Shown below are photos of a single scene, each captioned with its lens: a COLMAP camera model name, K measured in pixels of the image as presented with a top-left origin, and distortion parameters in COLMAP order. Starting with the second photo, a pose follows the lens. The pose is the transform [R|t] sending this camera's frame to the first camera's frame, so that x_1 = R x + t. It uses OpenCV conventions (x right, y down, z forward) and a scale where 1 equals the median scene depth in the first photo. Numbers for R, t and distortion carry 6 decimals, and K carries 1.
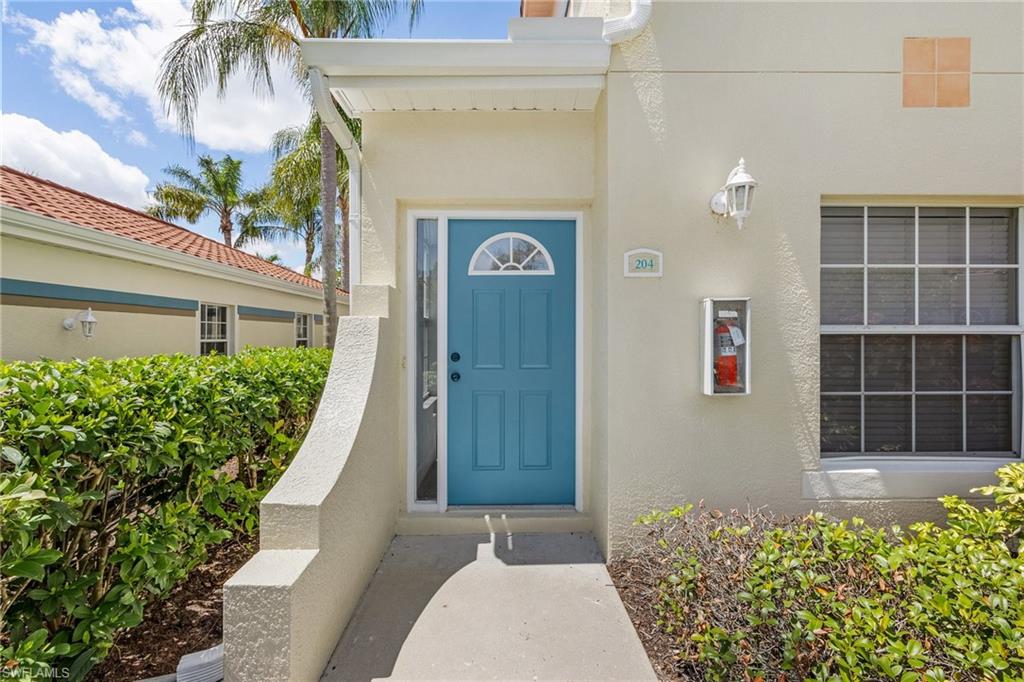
lens RADIAL K [[476.3, 0, 507.7], [0, 476.3, 336.5], [0, 0, 1]] dist [0.000986, -0.000092]
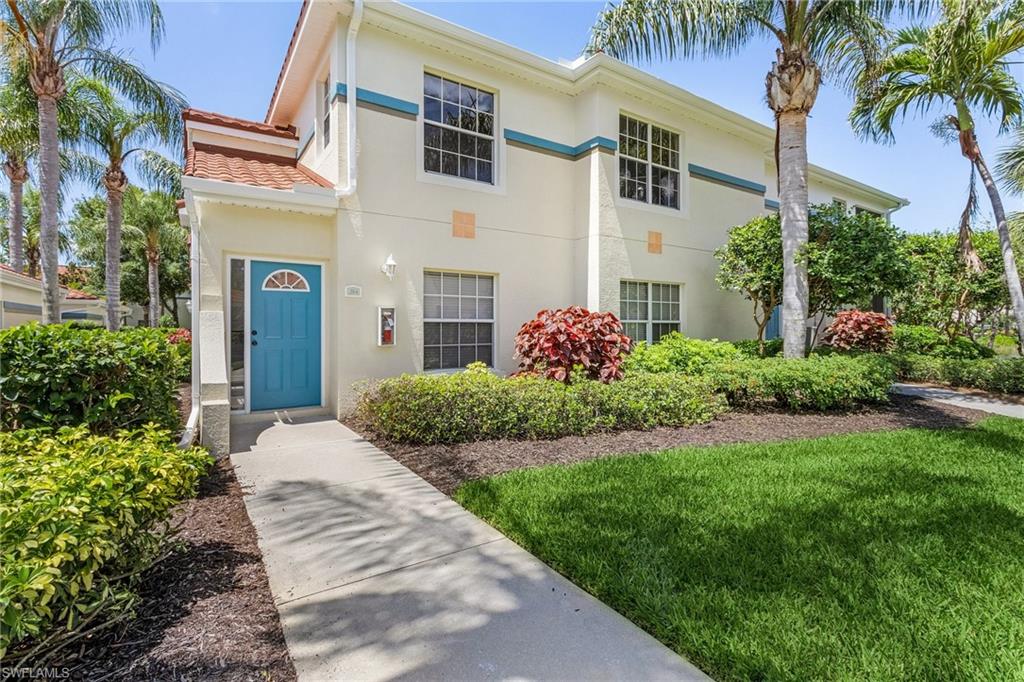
lens RADIAL K [[476.3, 0, 506.2], [0, 476.3, 331.3], [0, 0, 1]] dist [0.000986, -0.000092]
pose [[0.841745, -0.003504, 0.539864, -0.339428], [0.000142, 0.999980, 0.006268, 0.029242], [-0.539875, -0.005200, 0.841729, -1.341335]]
